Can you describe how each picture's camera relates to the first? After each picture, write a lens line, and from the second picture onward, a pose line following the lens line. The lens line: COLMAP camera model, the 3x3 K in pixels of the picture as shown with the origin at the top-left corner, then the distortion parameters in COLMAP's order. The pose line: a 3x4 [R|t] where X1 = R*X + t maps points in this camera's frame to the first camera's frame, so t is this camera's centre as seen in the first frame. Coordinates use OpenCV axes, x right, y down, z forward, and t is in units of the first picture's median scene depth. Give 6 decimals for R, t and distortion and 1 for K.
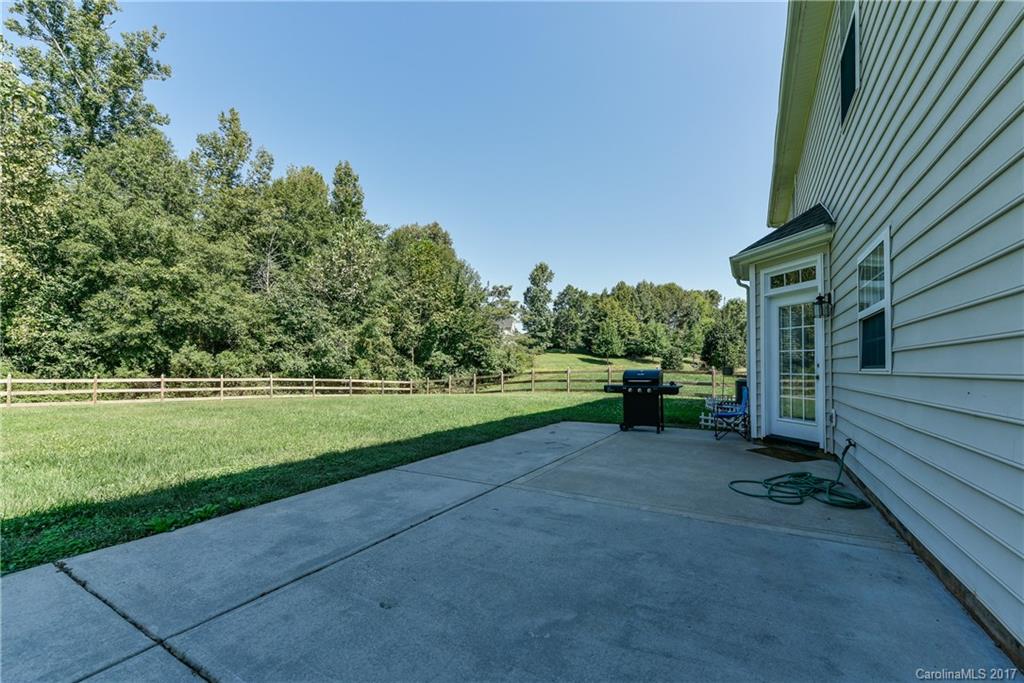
lens RADIAL K [[416.5, 0, 514.3], [0, 416.5, 347.9], [0, 0, 1]] dist [0.000432, 0.000064]
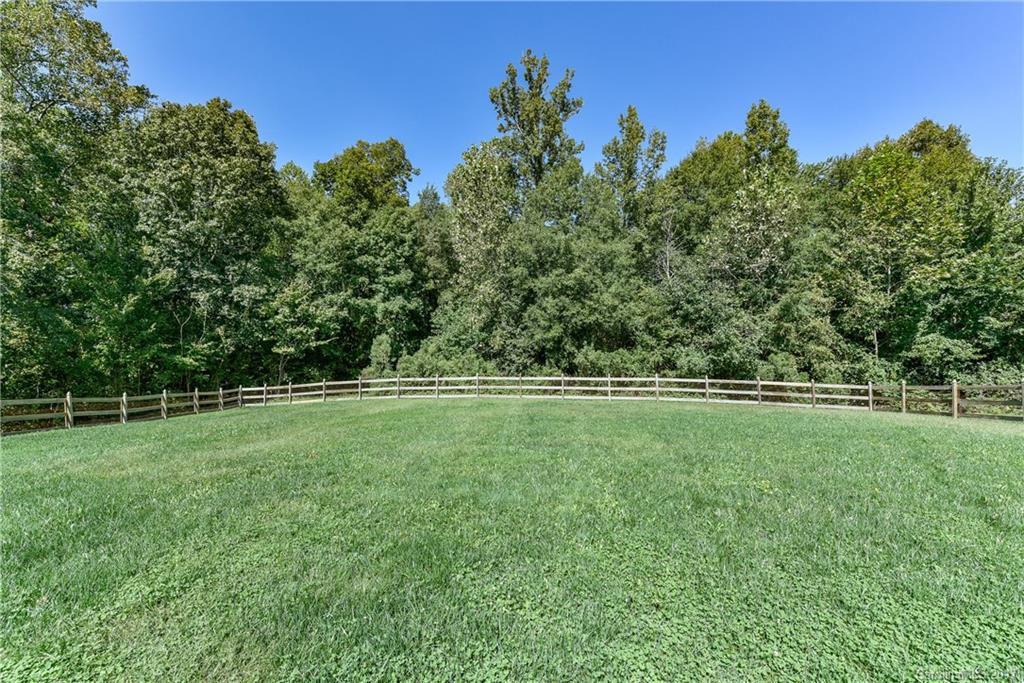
lens RADIAL K [[420.4, 0, 512.0], [0, 420.4, 341.5], [0, 0, 1]] dist [-0.000118, 0.000028]
pose [[0.505933, -0.051702, -0.861022, 0.023865], [0.055745, 0.998075, -0.027176, 0.002147], [0.860770, -0.034249, 0.507841, 0.240574]]
